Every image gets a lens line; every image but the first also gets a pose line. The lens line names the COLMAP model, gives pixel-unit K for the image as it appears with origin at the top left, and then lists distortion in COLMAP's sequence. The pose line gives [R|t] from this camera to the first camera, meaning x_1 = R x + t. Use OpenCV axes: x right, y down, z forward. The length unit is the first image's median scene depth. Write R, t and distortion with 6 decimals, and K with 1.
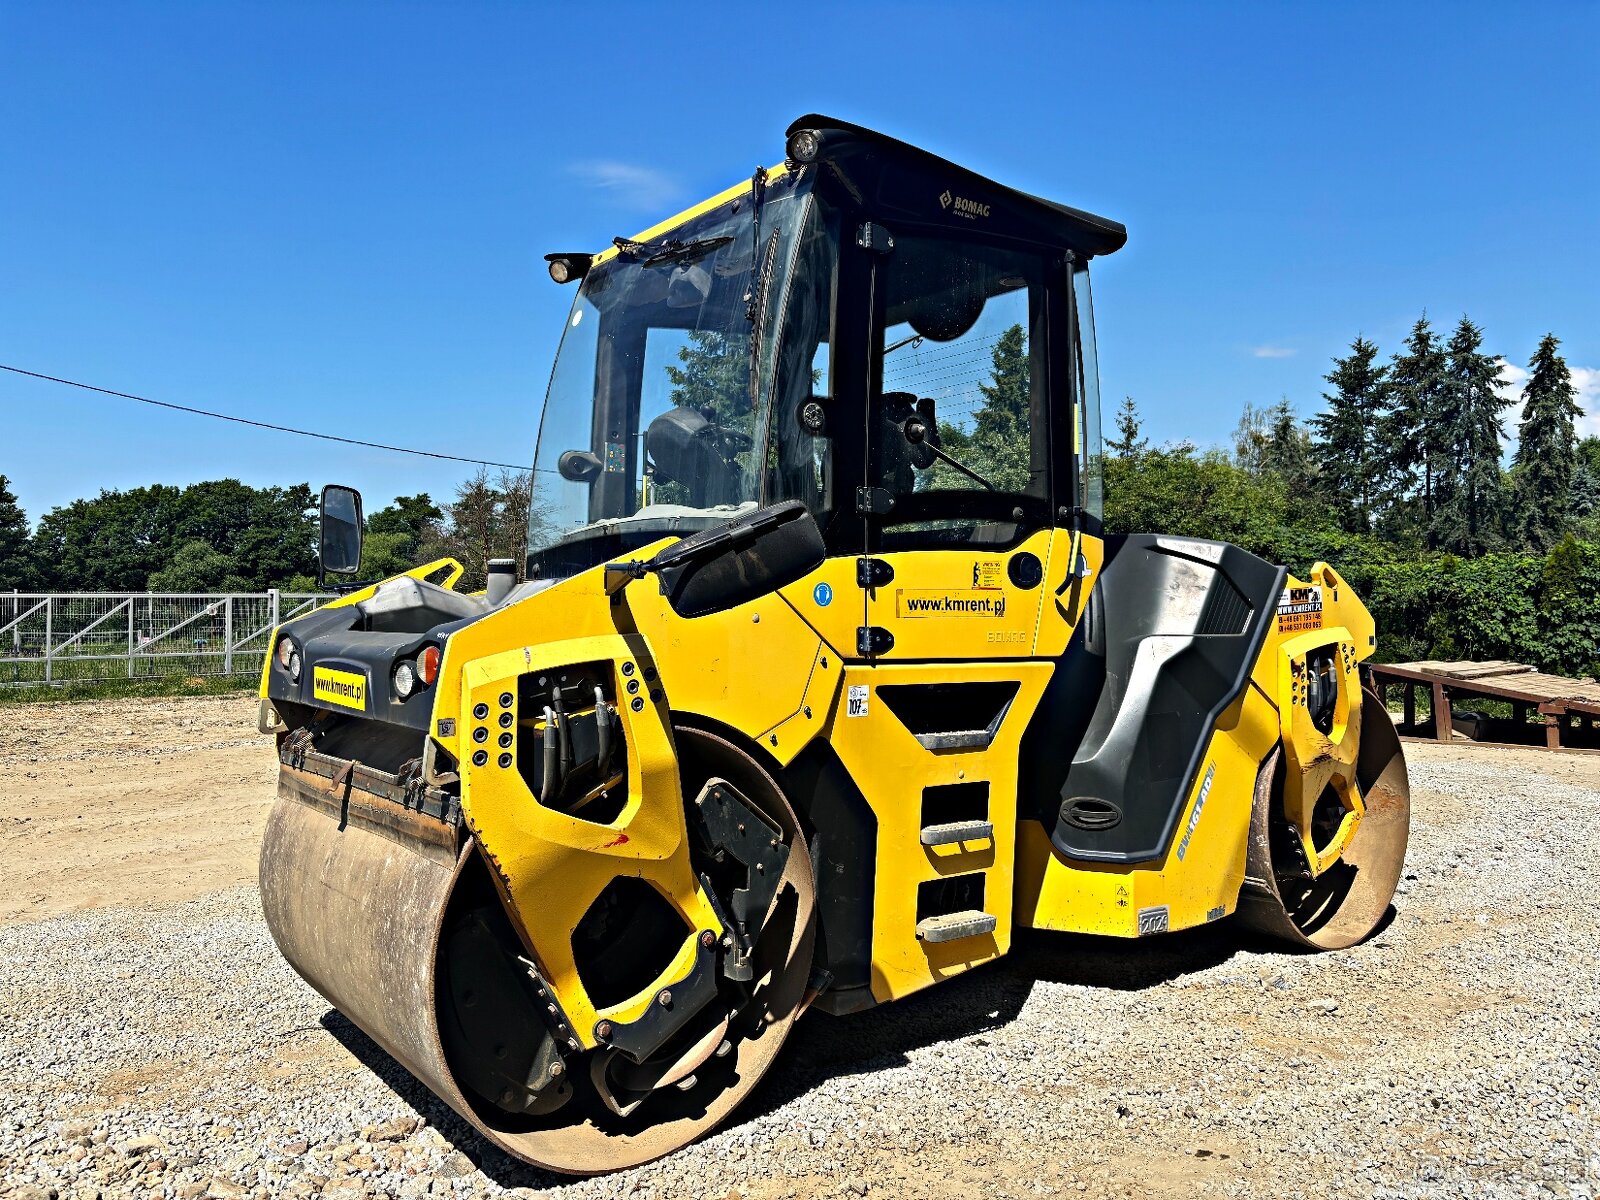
lens RADIAL K [[1202.0, 0, 787.1], [0, 1202.0, 589.1], [0, 0, 1]] dist [0.064282, -0.085047]
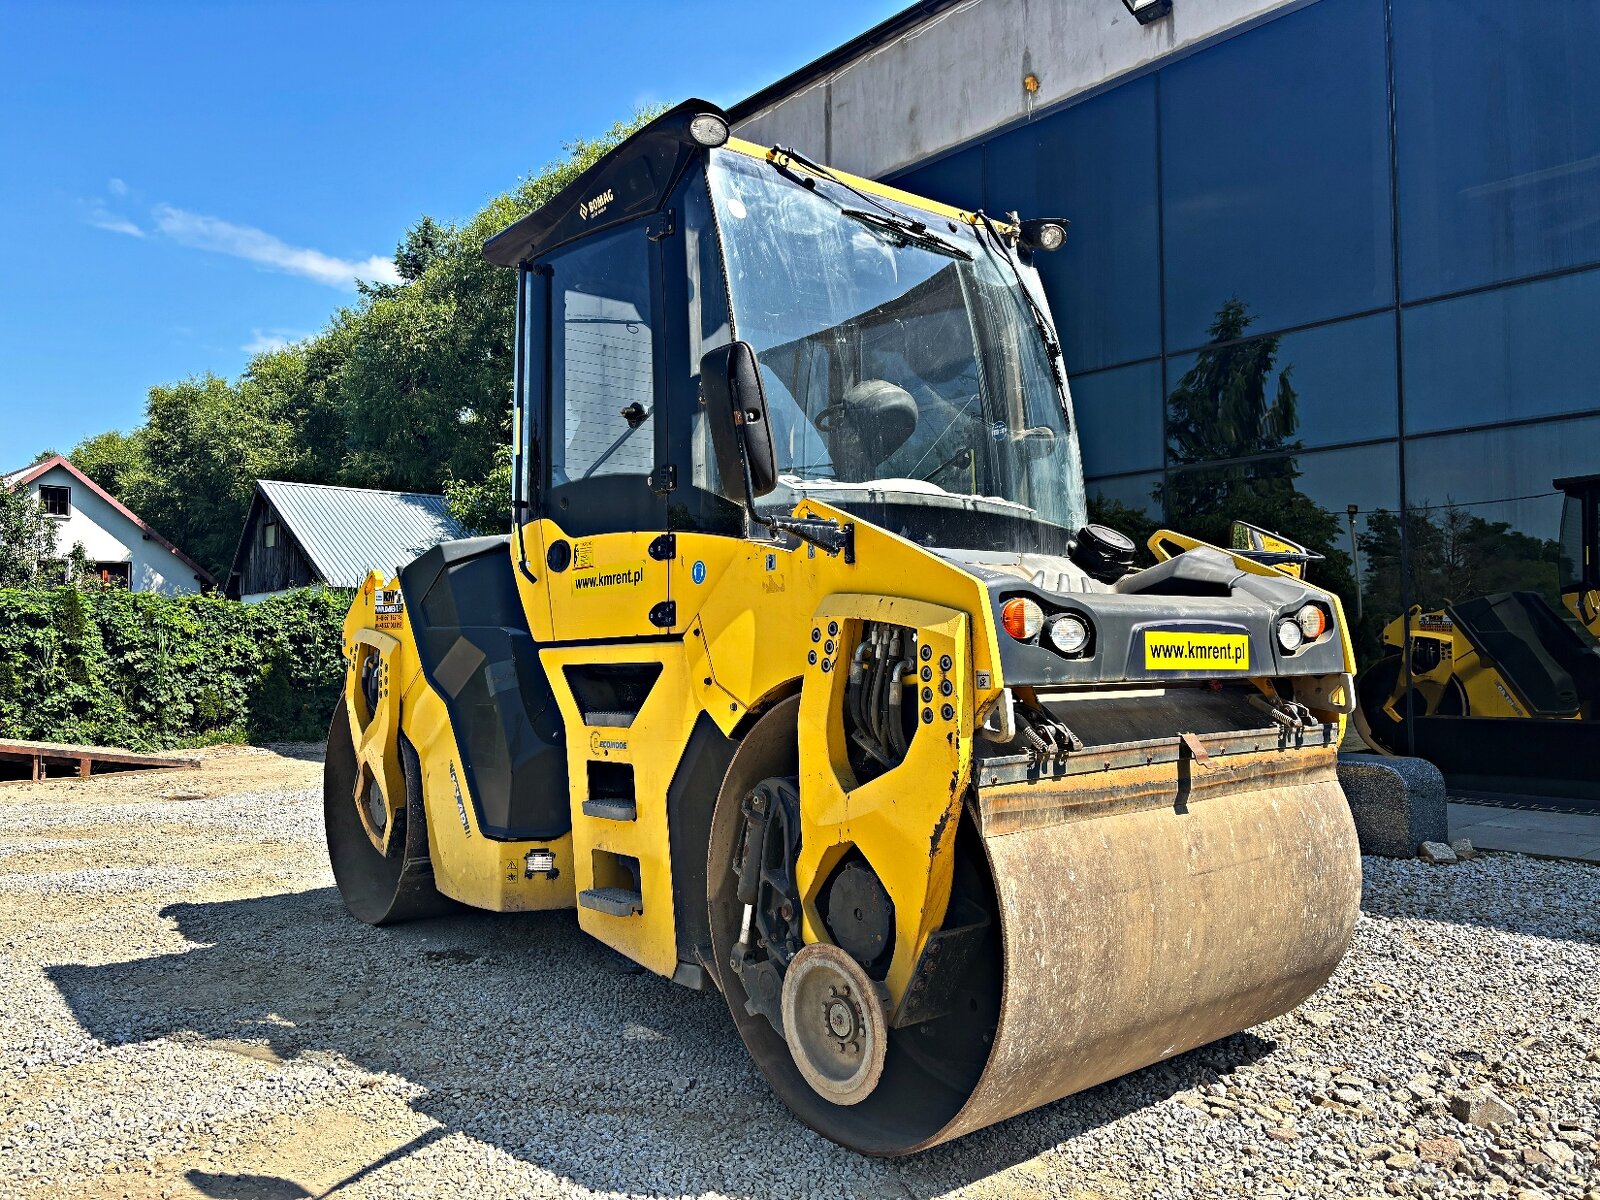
lens RADIAL K [[1212.2, 0, 804.4], [0, 1212.2, 587.1], [0, 0, 1]] dist [0.051656, -0.067943]
pose [[-0.047152, 0.053278, 0.997466, -1.035364], [-0.004242, 0.998557, -0.053537, 0.067118], [-0.998879, -0.006756, -0.046858, 1.084666]]
